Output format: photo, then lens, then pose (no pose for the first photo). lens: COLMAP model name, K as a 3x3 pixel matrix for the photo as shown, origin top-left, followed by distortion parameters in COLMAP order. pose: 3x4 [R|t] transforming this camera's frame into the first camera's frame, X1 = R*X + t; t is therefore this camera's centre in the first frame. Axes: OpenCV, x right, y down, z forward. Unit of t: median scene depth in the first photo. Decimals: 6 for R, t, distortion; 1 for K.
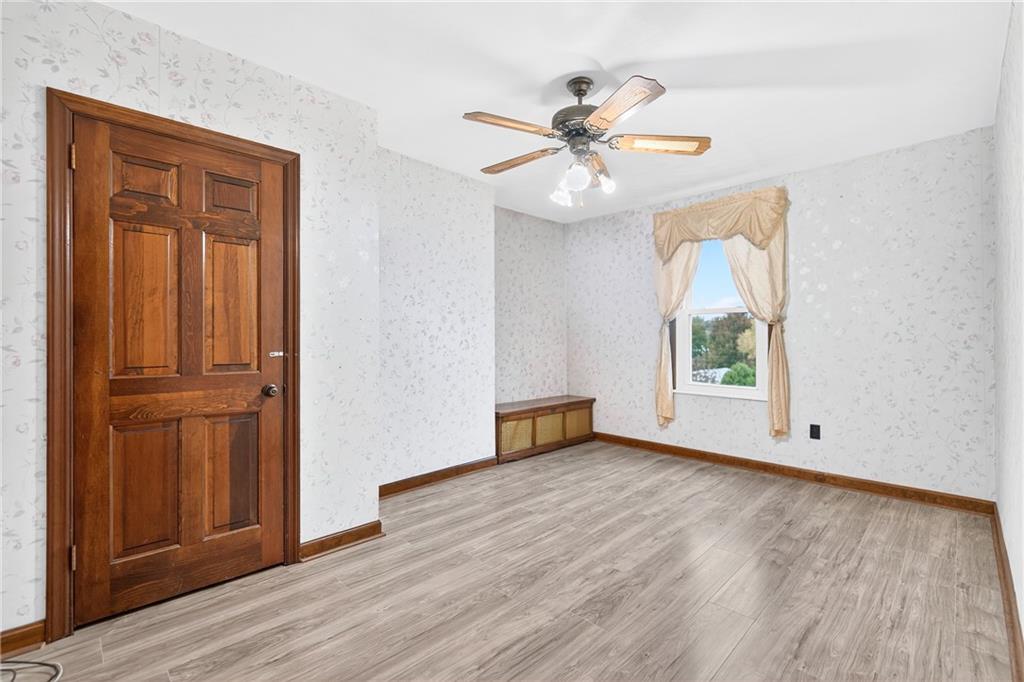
lens RADIAL K [[458.4, 0, 514.7], [0, 458.4, 341.5], [0, 0, 1]] dist [-0.001795, -0.000410]
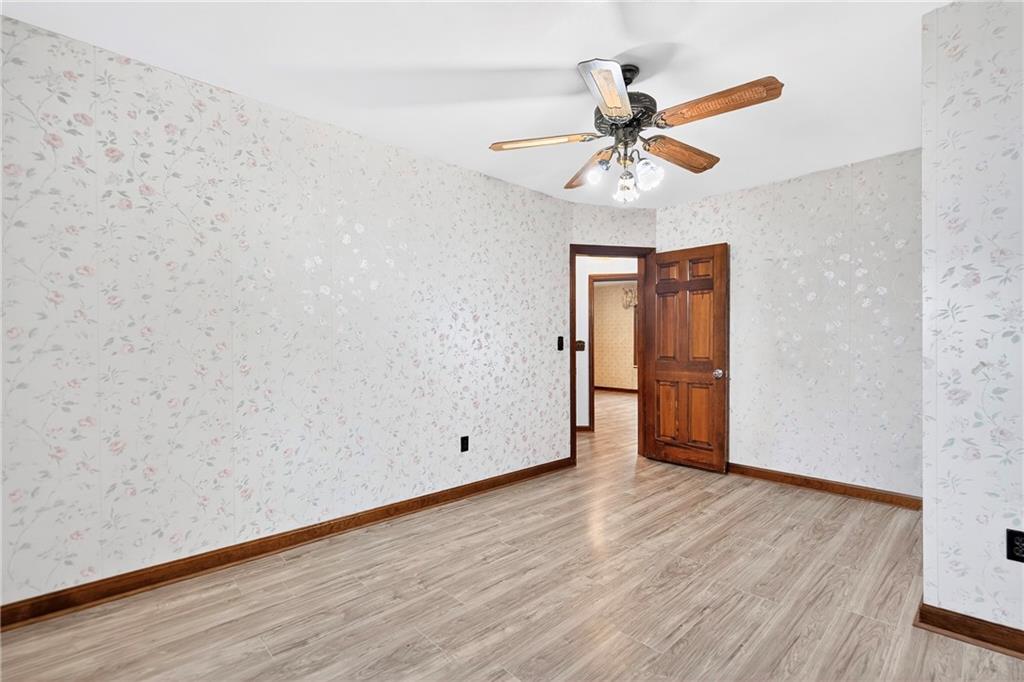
lens RADIAL K [[458.4, 0, 511.1], [0, 458.4, 341.2], [0, 0, 1]] dist [-0.001795, -0.000410]
pose [[-0.999289, 0.006350, 0.037175, 0.341670], [0.006249, 0.999976, -0.002829, -0.012945], [-0.037192, -0.002595, -0.999305, 1.944880]]
